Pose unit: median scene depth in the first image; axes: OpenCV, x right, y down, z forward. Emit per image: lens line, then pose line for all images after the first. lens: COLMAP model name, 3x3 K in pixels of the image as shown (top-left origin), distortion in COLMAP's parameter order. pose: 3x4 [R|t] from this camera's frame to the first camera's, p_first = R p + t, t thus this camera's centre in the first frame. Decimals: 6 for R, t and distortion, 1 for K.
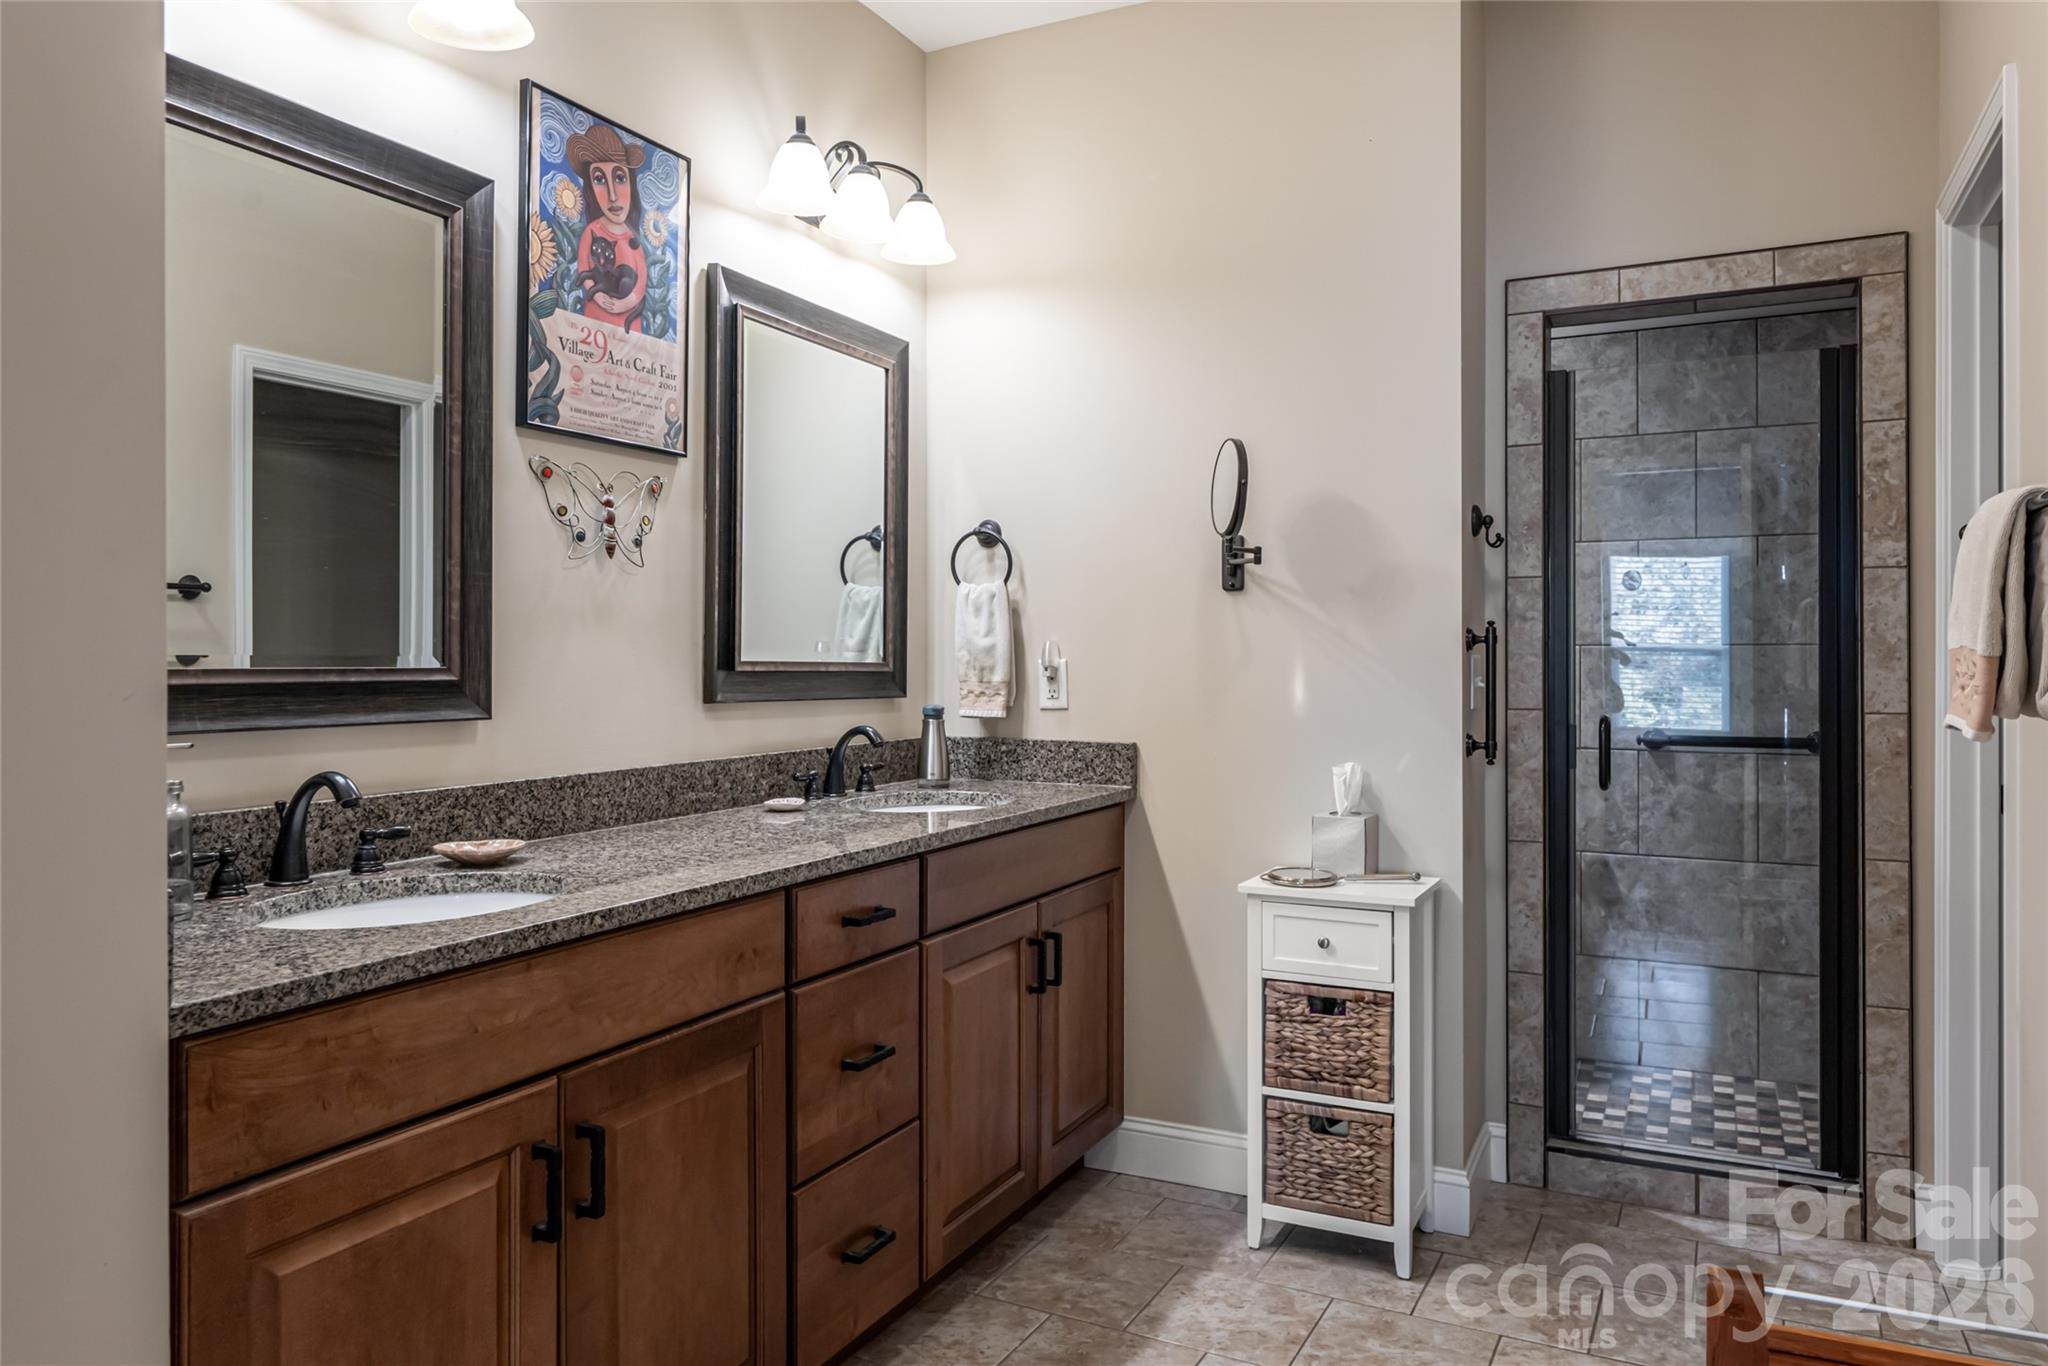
lens RADIAL K [[1363.9, 0, 1023.3], [0, 1363.9, 646.9], [0, 0, 1]] dist [0.005975, -0.000126]
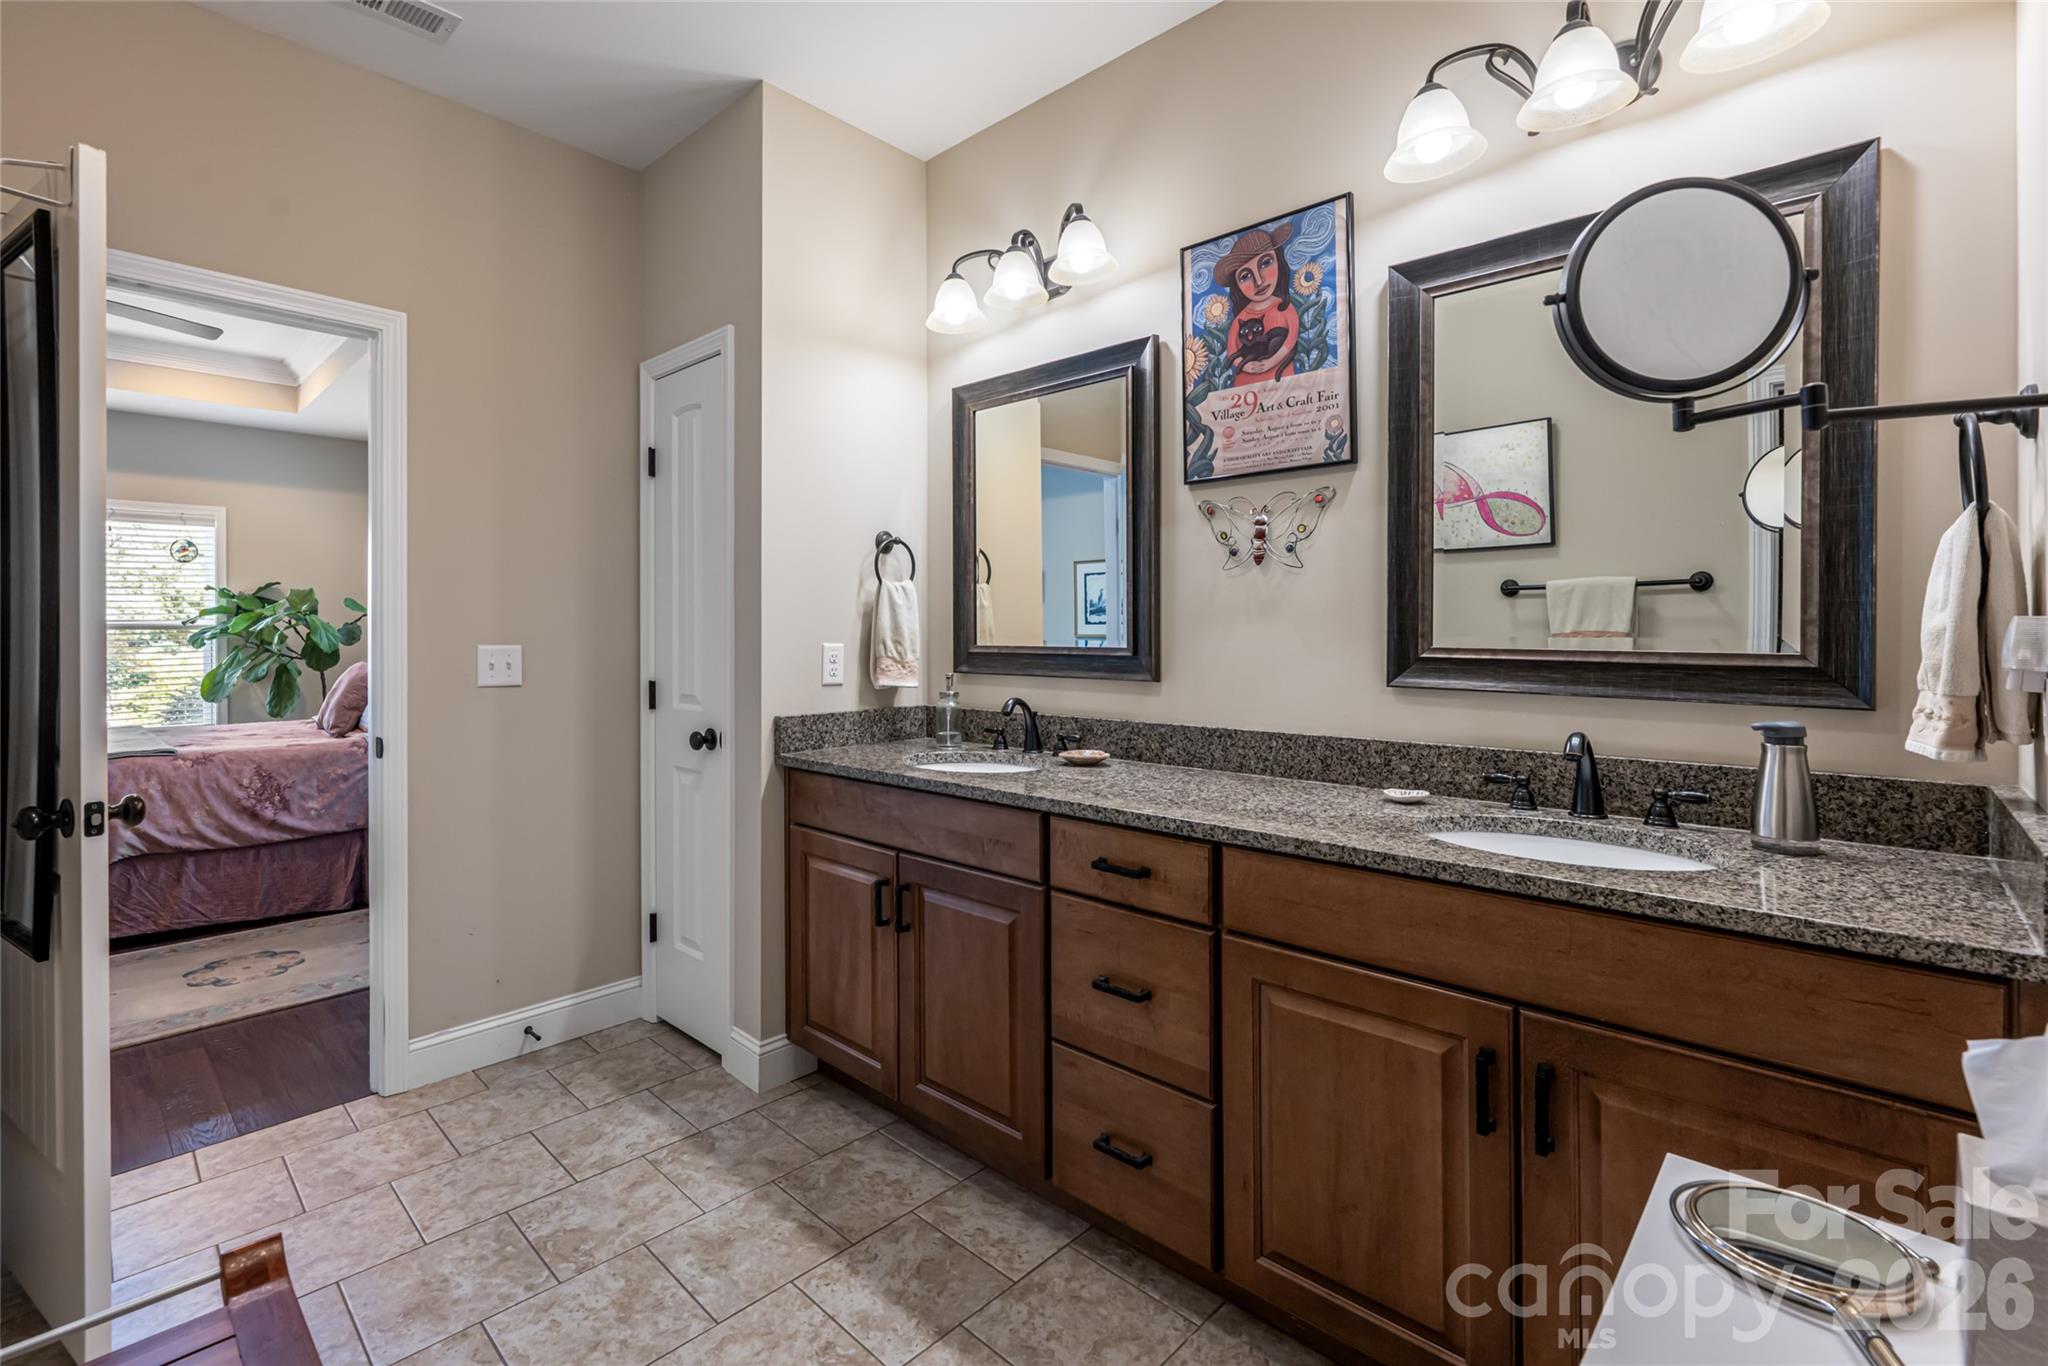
lens RADIAL K [[895.5, 0, 971.1], [0, 895.5, 633.9], [0, 0, 1]] dist [0.003529, 0.000281]
pose [[-0.290226, 0.000607, -0.956958, 0.590168], [0.007157, 0.999973, -0.001537, -0.000882], [0.956931, -0.007295, -0.290222, 0.999448]]
